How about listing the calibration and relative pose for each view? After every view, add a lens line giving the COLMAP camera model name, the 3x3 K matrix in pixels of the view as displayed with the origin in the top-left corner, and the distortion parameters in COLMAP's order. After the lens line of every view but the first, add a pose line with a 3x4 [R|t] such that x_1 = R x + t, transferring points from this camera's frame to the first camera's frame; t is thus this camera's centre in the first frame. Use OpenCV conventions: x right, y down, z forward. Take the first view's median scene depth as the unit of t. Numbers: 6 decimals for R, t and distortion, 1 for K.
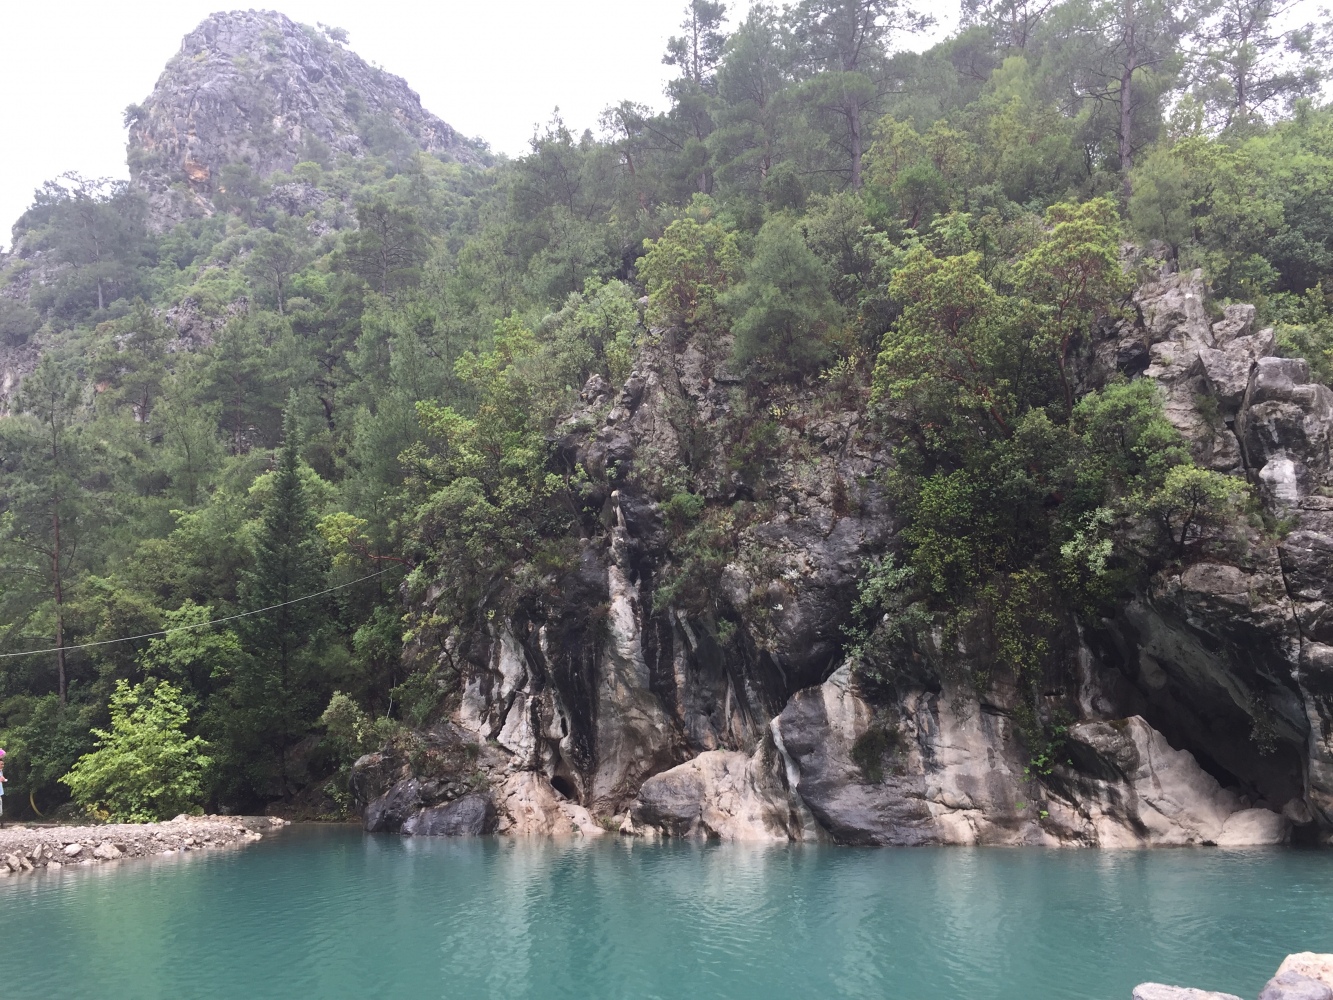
lens RADIAL K [[1123.6, 0, 664.1], [0, 1123.6, 499.0], [0, 0, 1]] dist [0.089763, -0.120766]
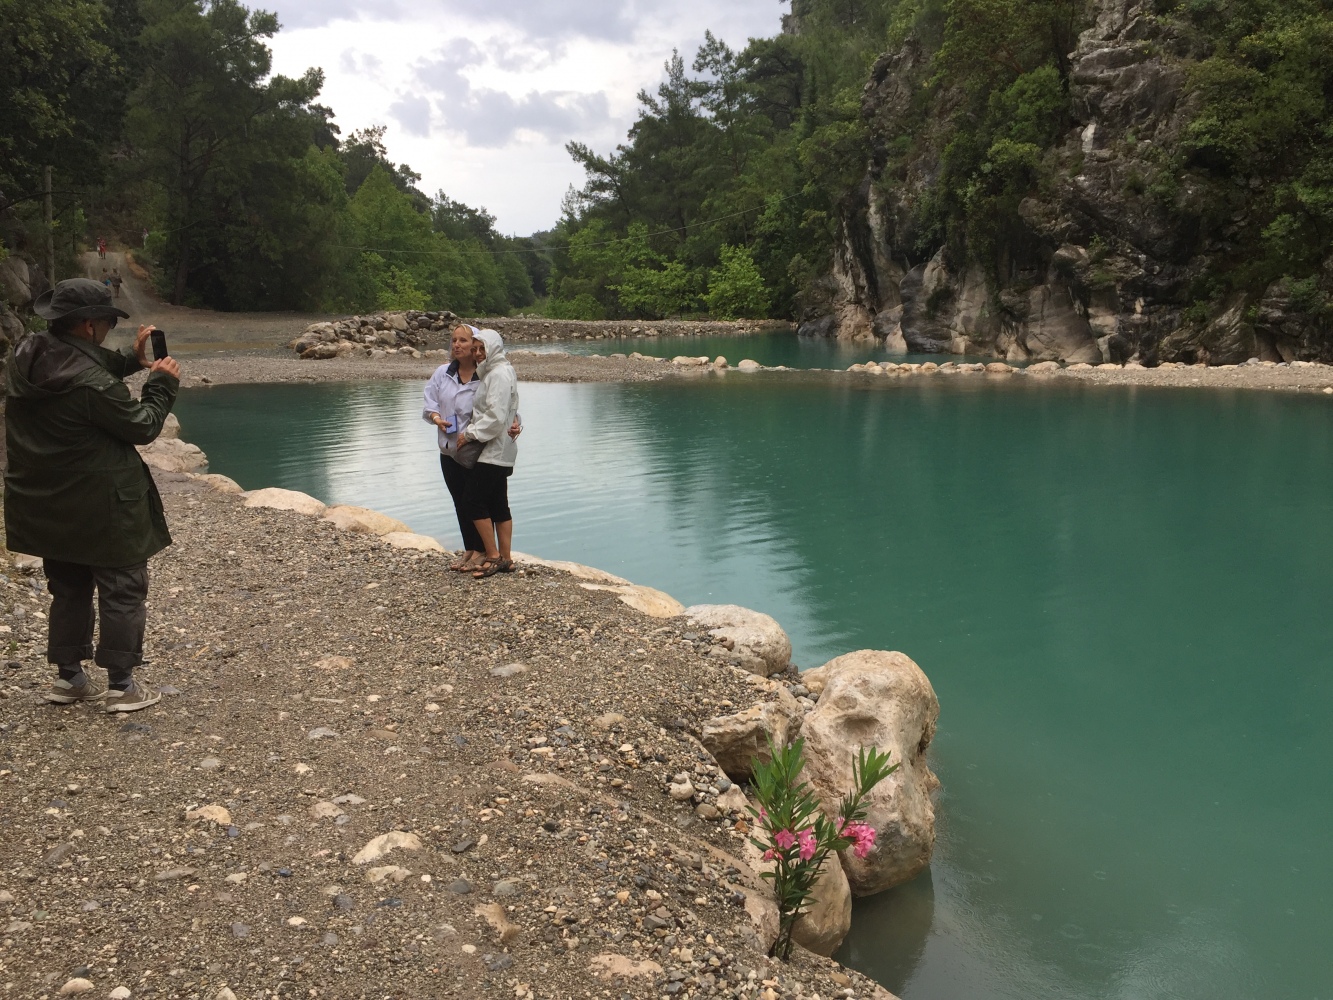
lens RADIAL K [[1123.6, 0, 667.0], [0, 1123.6, 498.2], [0, 0, 1]] dist [0.089763, -0.120766]
pose [[0.704102, 0.158121, -0.692270, 1.118222], [0.140942, 0.924378, 0.354487, -0.169740], [0.695971, -0.347165, 0.628570, -0.482379]]
